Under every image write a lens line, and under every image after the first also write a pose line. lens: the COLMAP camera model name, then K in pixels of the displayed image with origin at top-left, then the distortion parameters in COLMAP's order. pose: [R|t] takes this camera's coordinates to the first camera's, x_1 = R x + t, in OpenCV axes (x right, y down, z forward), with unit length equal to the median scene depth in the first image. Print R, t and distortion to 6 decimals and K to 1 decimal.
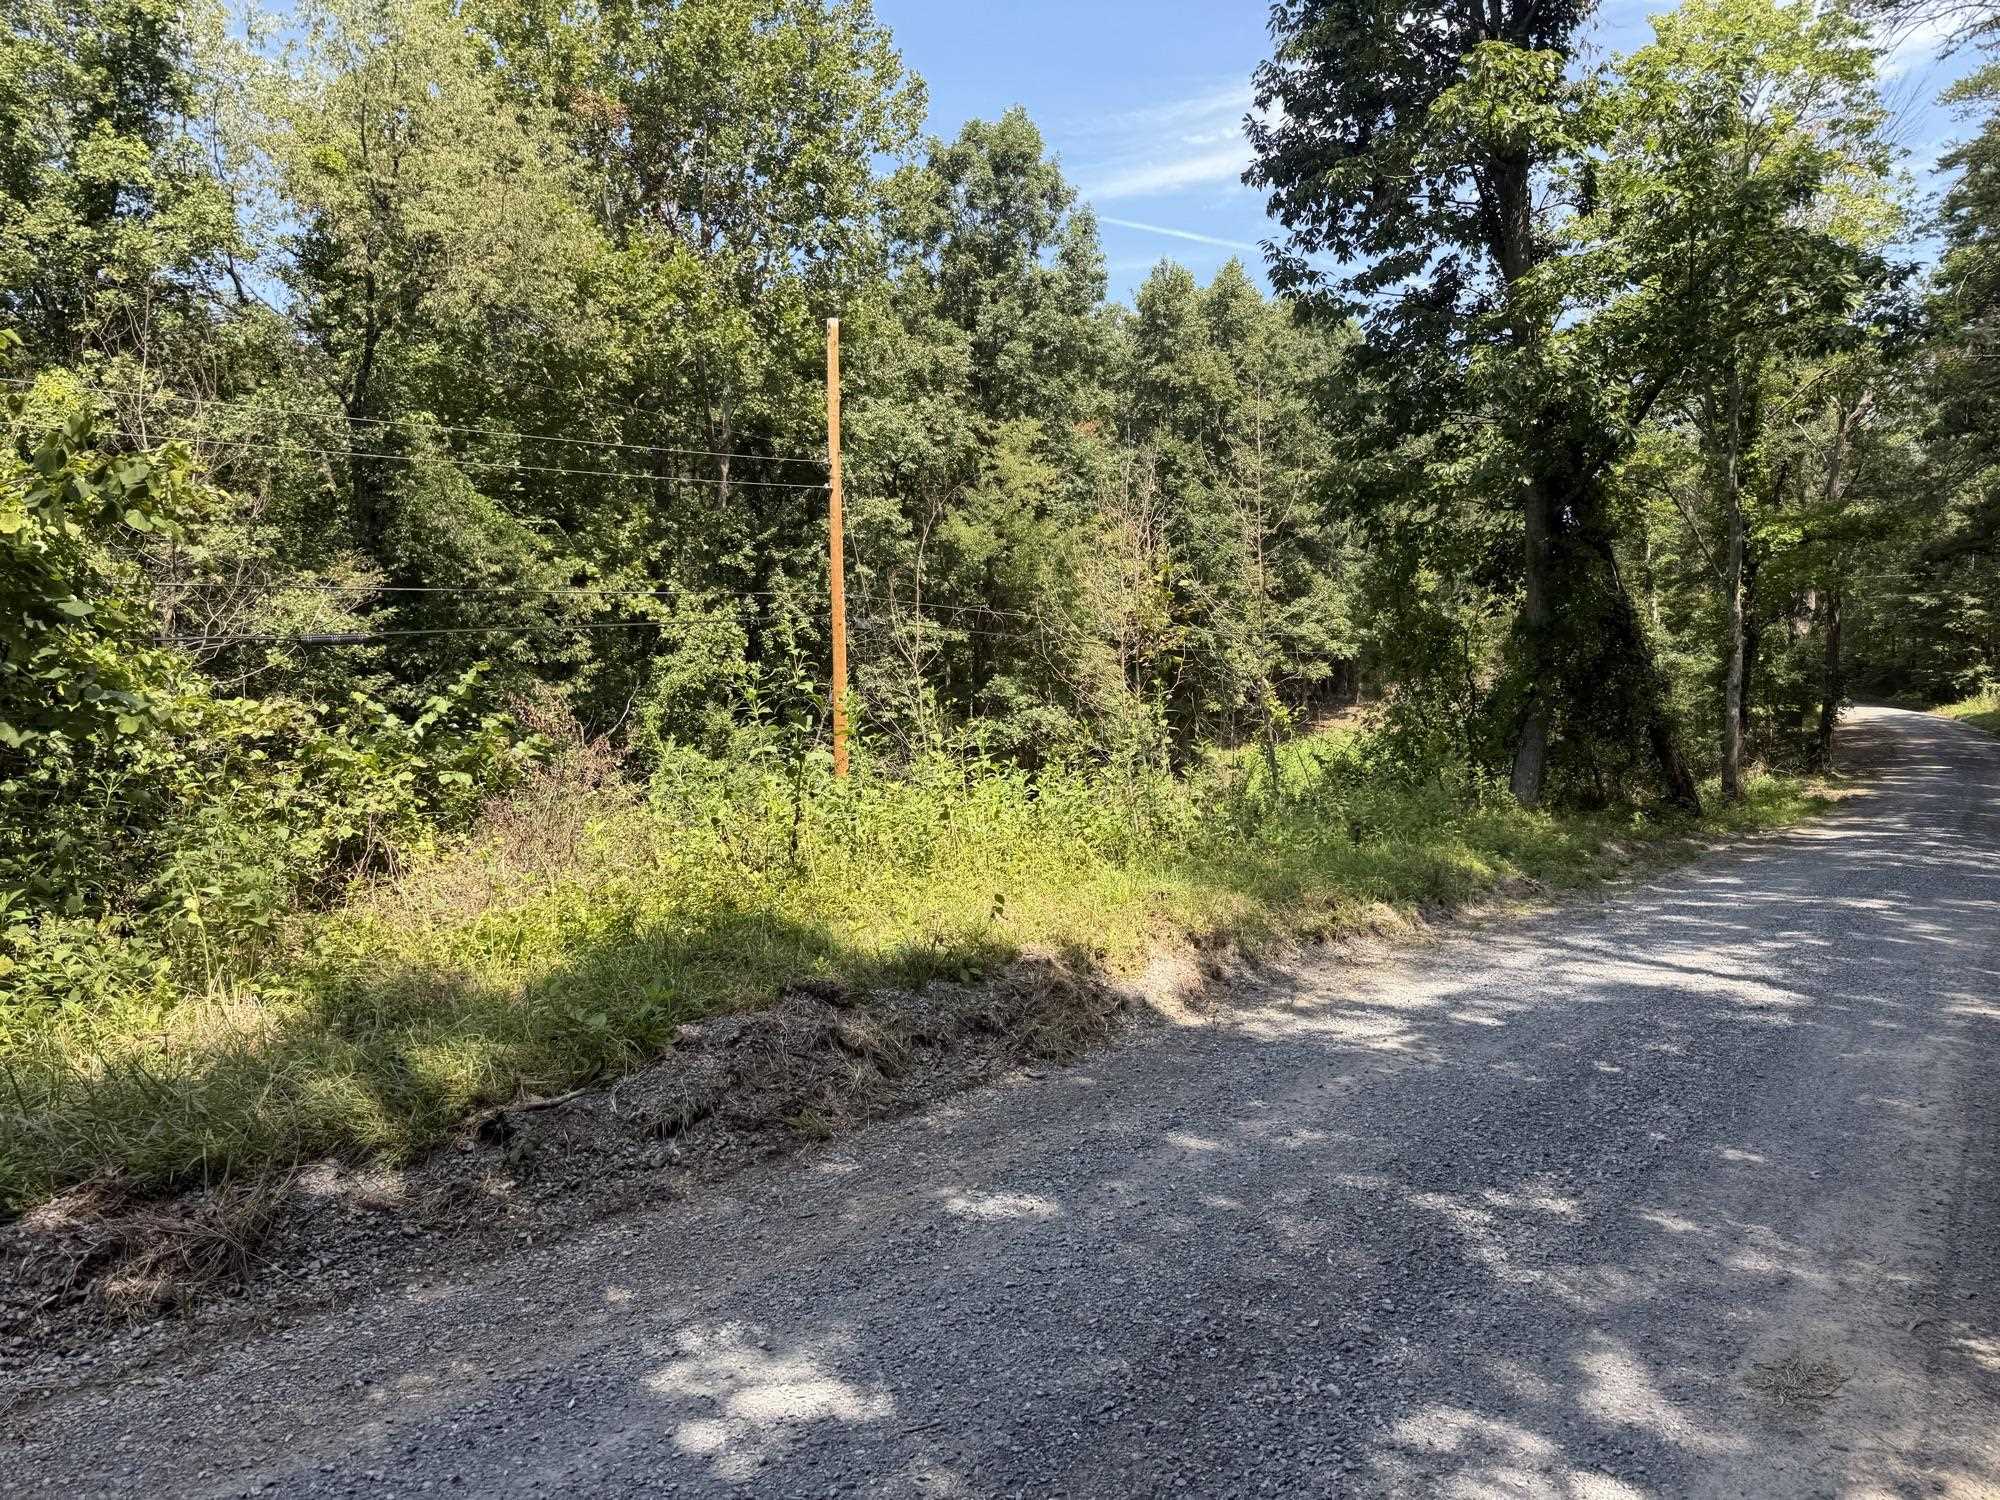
lens RADIAL K [[1401.4, 0, 995.7], [0, 1401.4, 744.0], [0, 0, 1]] dist [0.056983, -0.070244]
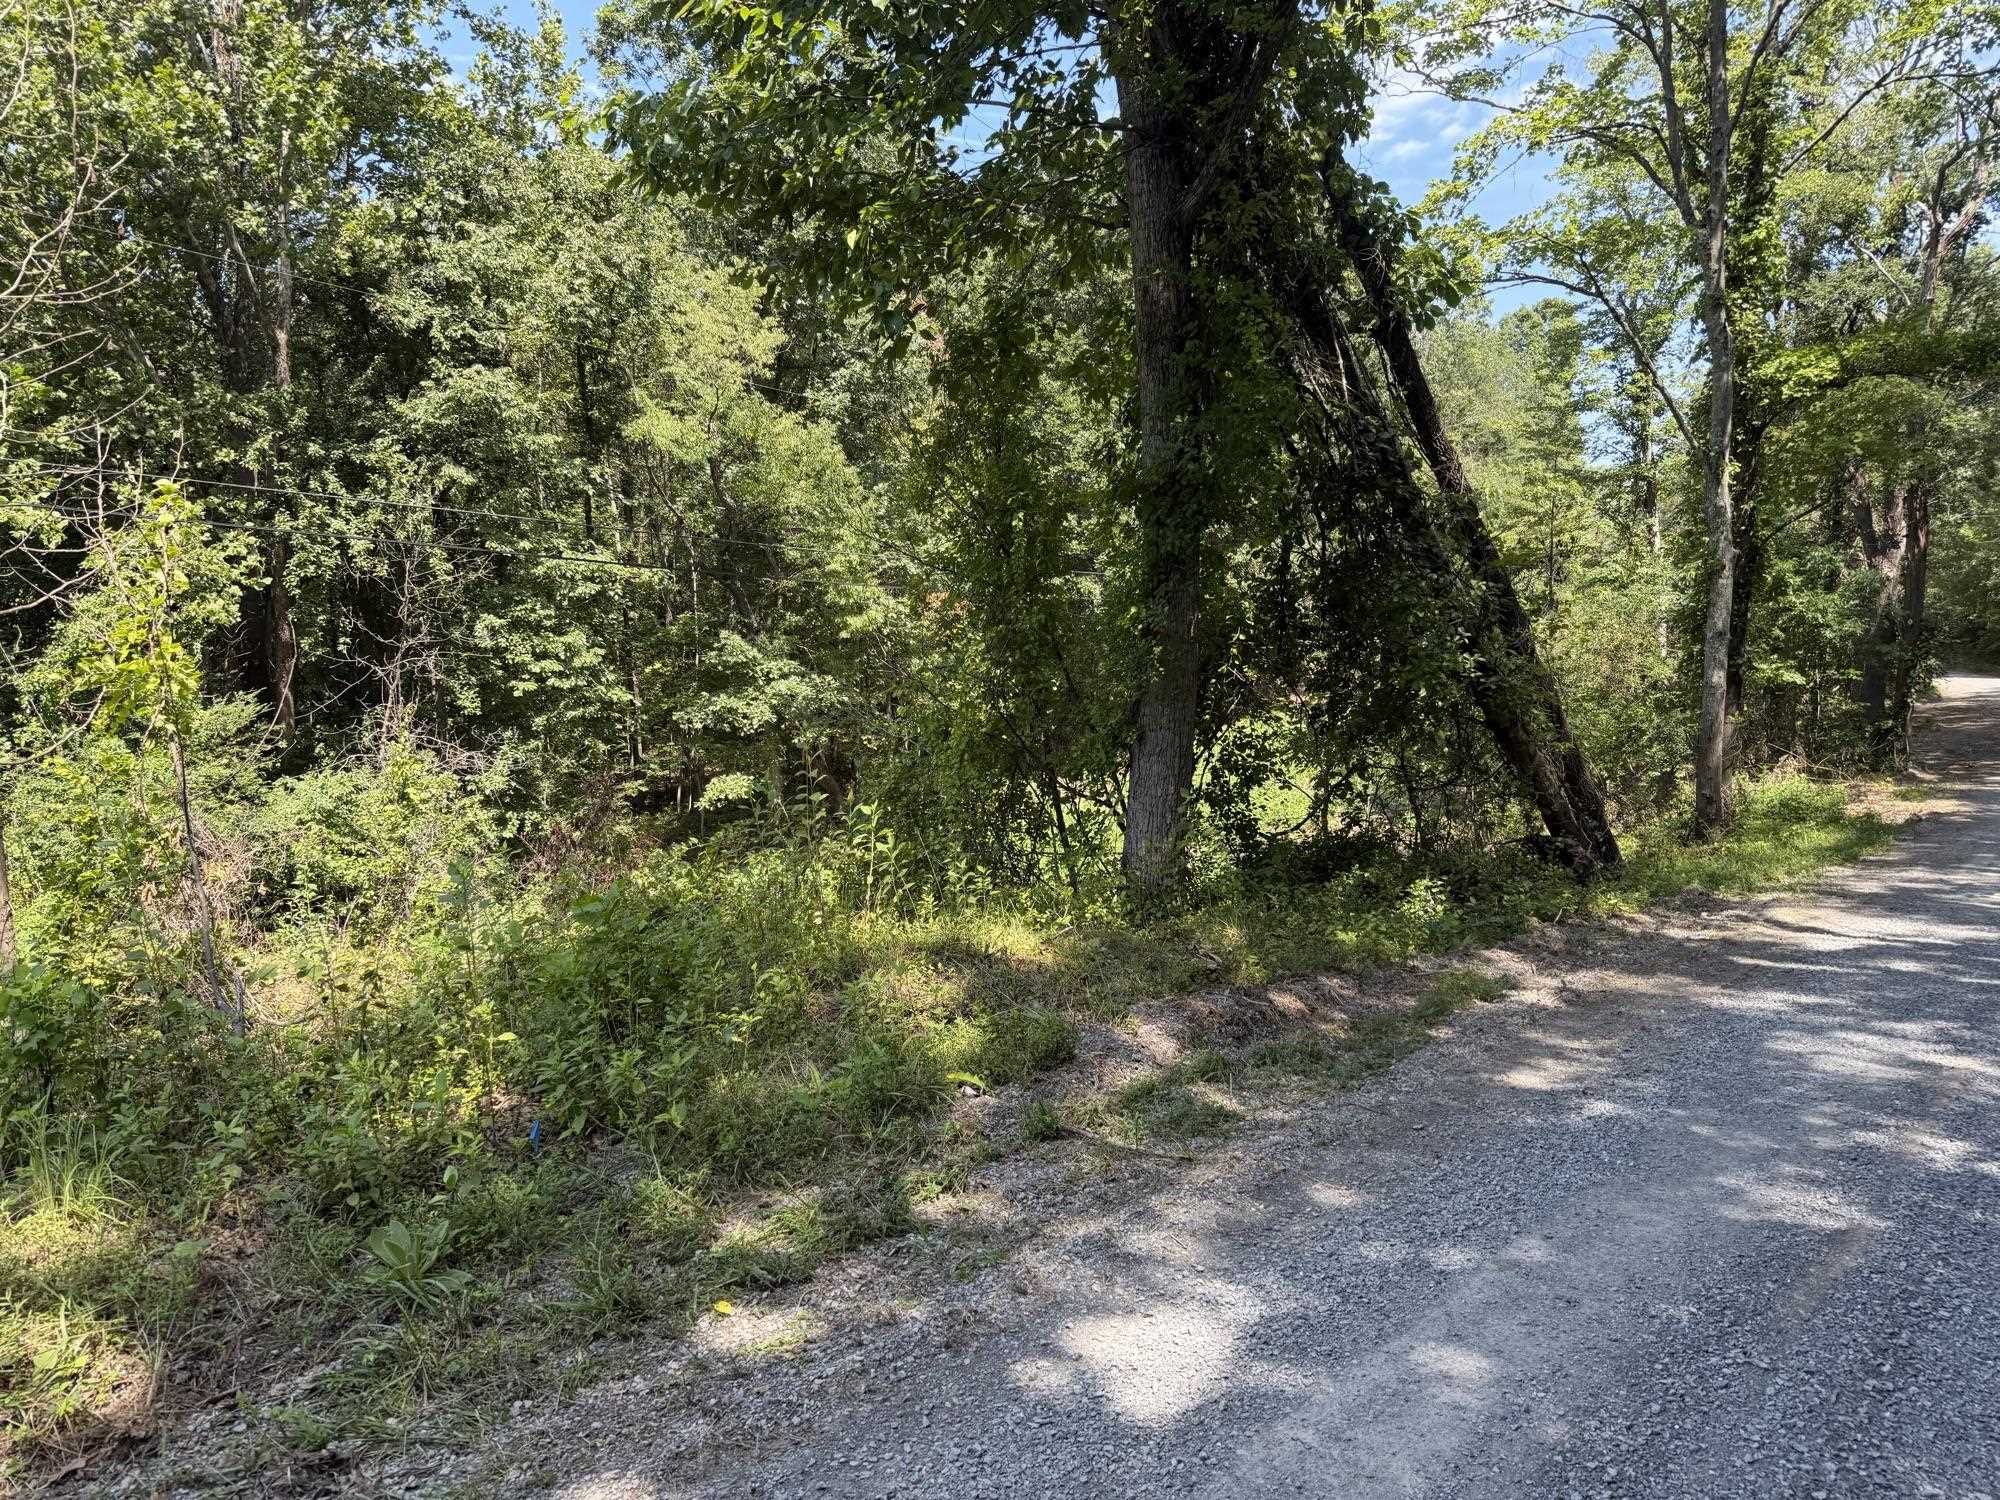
lens RADIAL K [[1401.4, 0, 991.1], [0, 1401.4, 764.5], [0, 0, 1]] dist [0.056983, -0.070244]
pose [[0.997992, 0.002777, -0.063284, 0.222903], [-0.000740, 0.999482, 0.032190, -0.004702], [0.063341, -0.032078, 0.997476, 0.339288]]
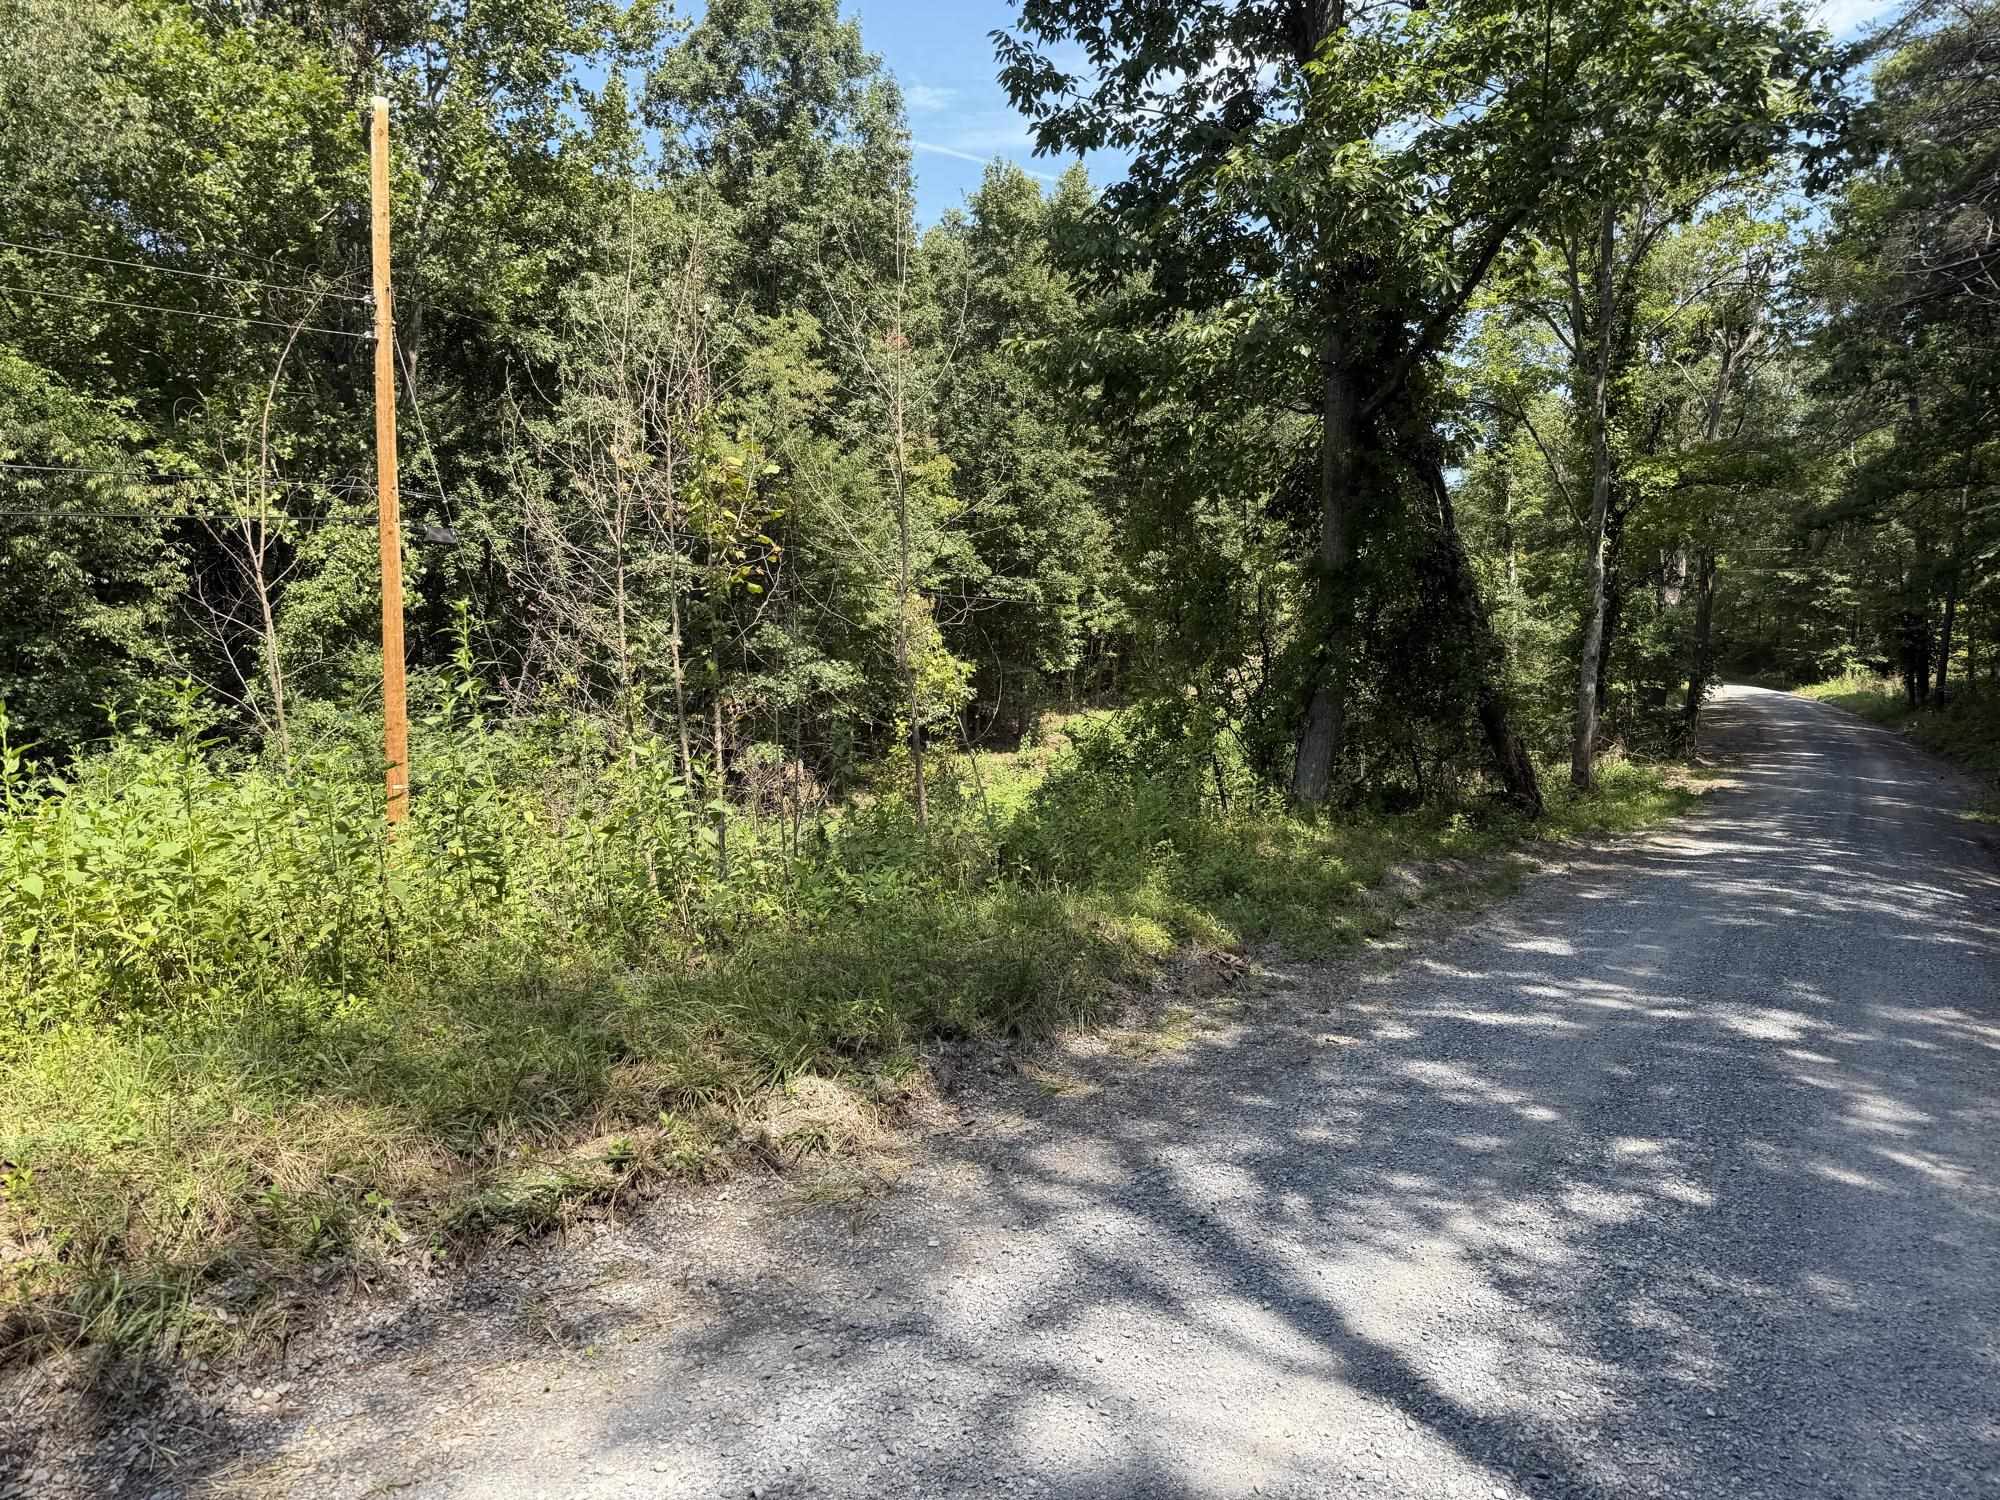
lens RADIAL K [[1401.4, 0, 989.3], [0, 1401.4, 761.6], [0, 0, 1]] dist [0.056983, -0.070244]
pose [[0.997047, 0.022718, 0.073363, 0.091177], [-0.025922, 0.998738, 0.043025, -0.005221], [-0.072293, -0.044799, 0.996377, 0.162211]]
